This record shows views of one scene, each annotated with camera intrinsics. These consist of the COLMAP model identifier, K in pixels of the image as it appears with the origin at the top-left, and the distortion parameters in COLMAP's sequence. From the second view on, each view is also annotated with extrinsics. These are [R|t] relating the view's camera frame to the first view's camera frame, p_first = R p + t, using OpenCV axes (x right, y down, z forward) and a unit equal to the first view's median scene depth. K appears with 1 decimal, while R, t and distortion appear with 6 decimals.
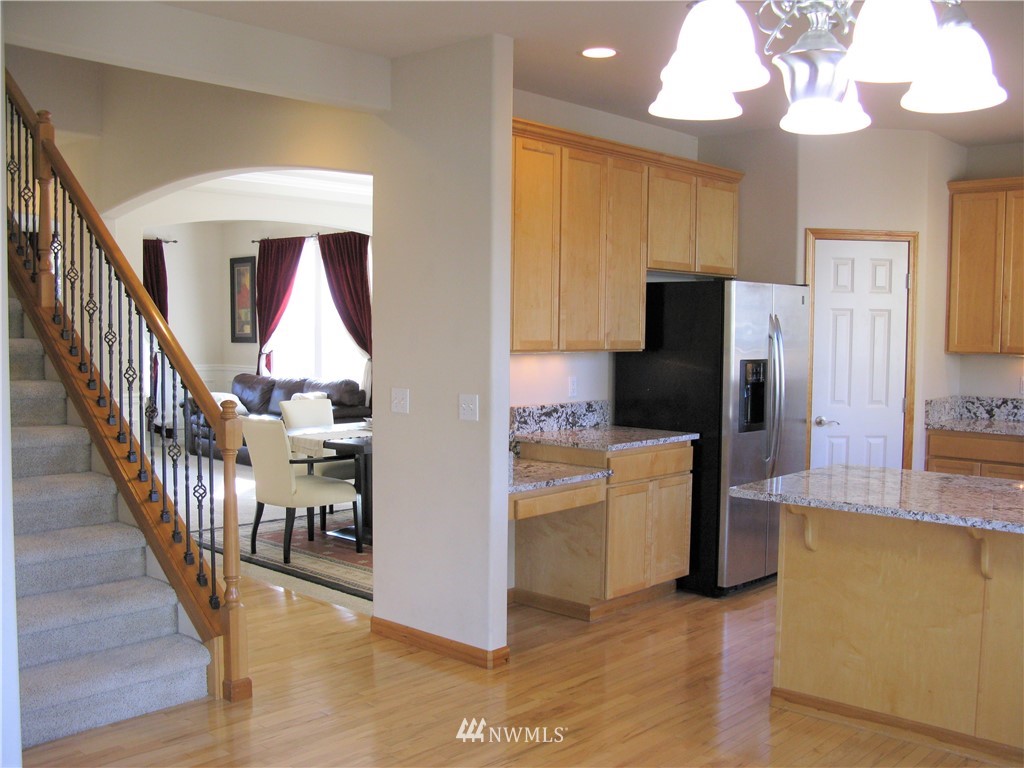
lens RADIAL K [[1041.0, 0, 529.9], [0, 1041.0, 407.0], [0, 0, 1]] dist [-0.202269, 0.225040]
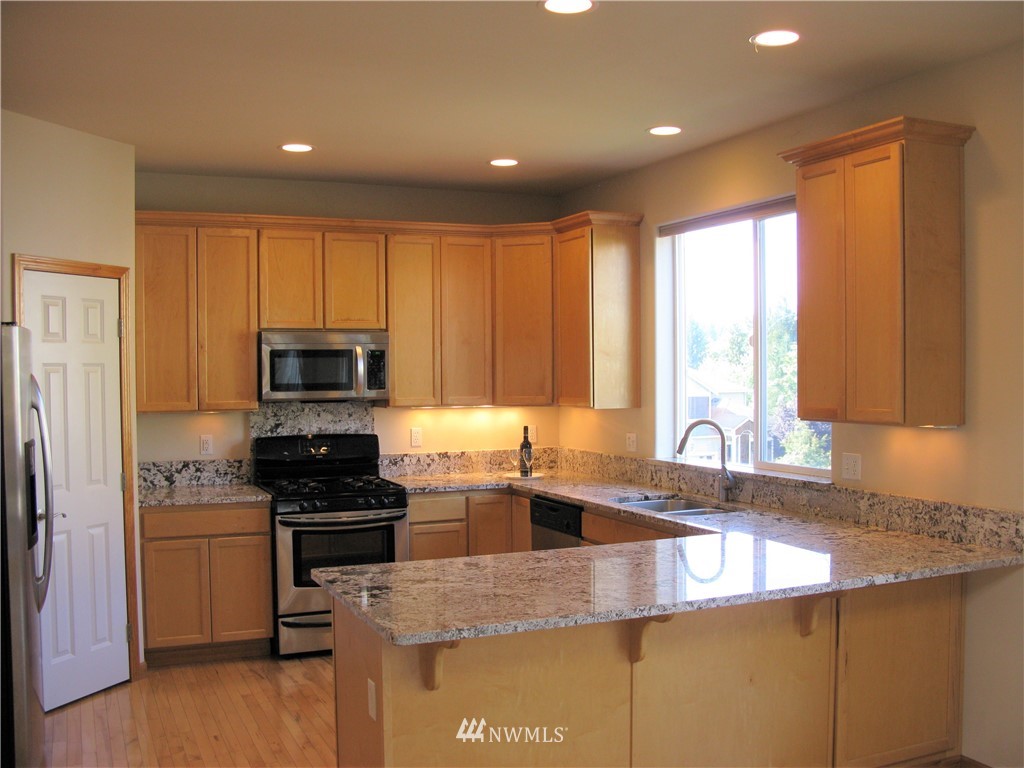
lens RADIAL K [[1041.0, 0, 529.9], [0, 1041.0, 407.0], [0, 0, 1]] dist [-0.202269, 0.225040]
pose [[0.399006, -0.043979, 0.915893, -0.270414], [0.082678, 0.996506, 0.011832, -0.050430], [-0.913213, 0.071004, 0.401248, 0.439660]]
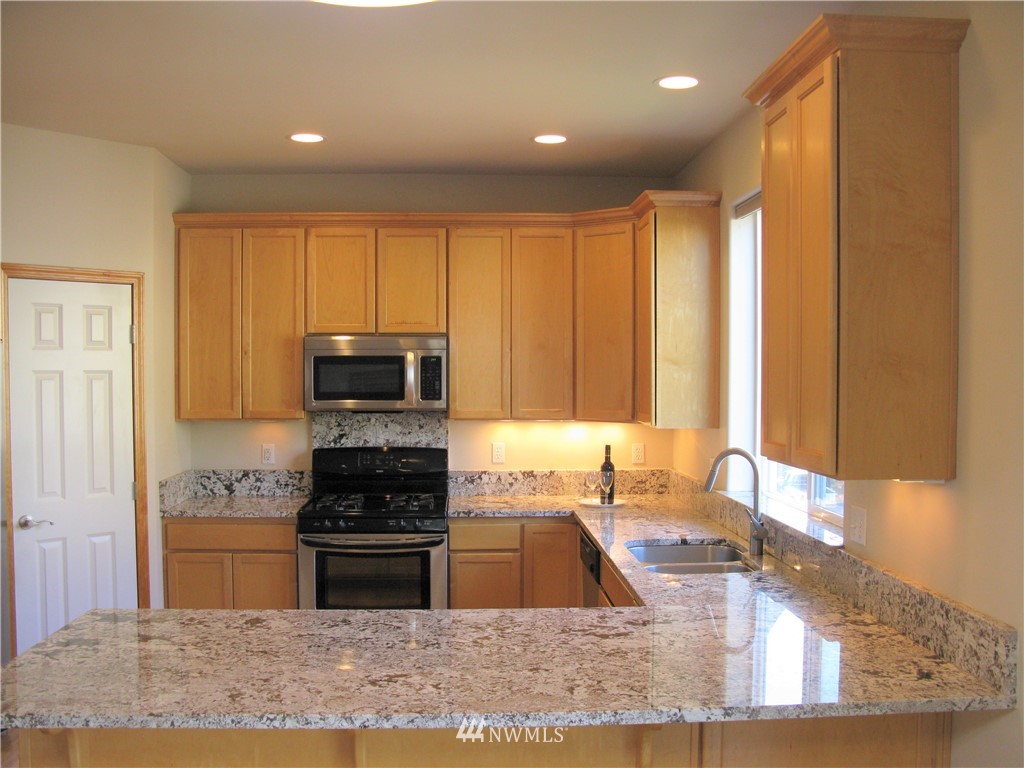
lens RADIAL K [[1041.0, 0, 529.9], [0, 1041.0, 407.0], [0, 0, 1]] dist [-0.202269, 0.225040]
pose [[0.701875, -0.033017, 0.711535, 0.029858], [0.061004, 0.998041, -0.013863, -0.042984], [-0.709683, 0.053136, 0.702514, 0.260427]]
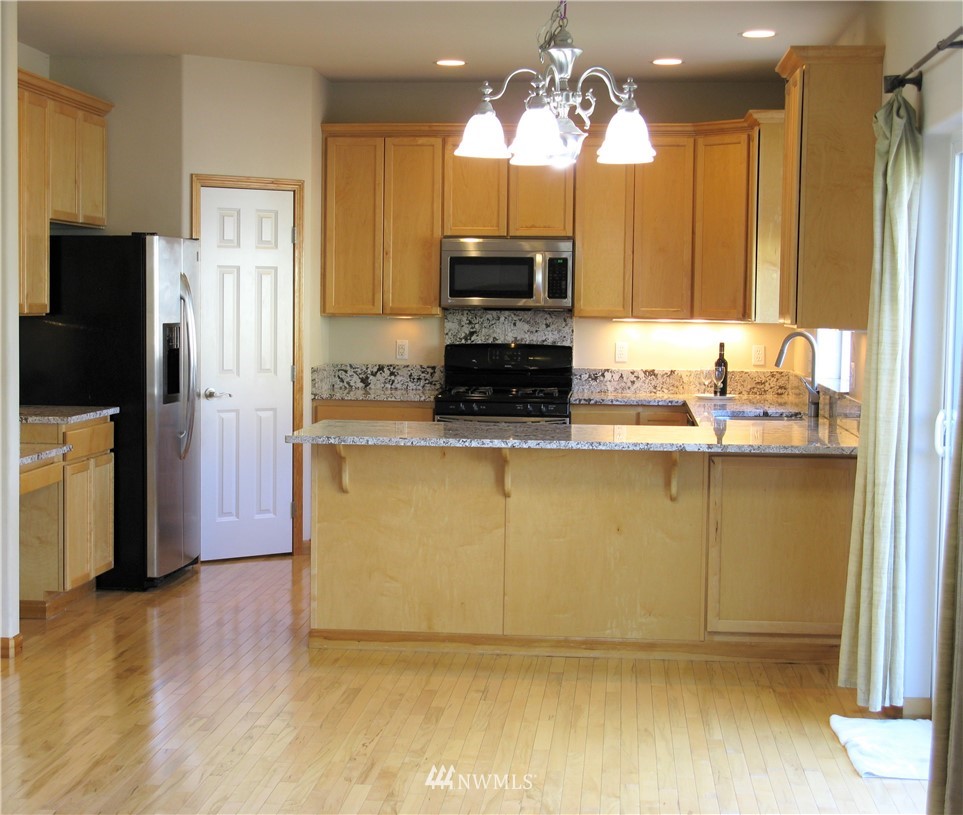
lens RADIAL K [[1864.2, 0, 404.5], [0, 1864.2, 440.1], [0, 0, 1]] dist [-0.027467, -0.146197]
pose [[0.819388, -0.043845, 0.571561, -0.572054], [0.041346, 0.998994, 0.017359, 0.037754], [-0.571747, 0.009408, 0.820376, -0.470481]]
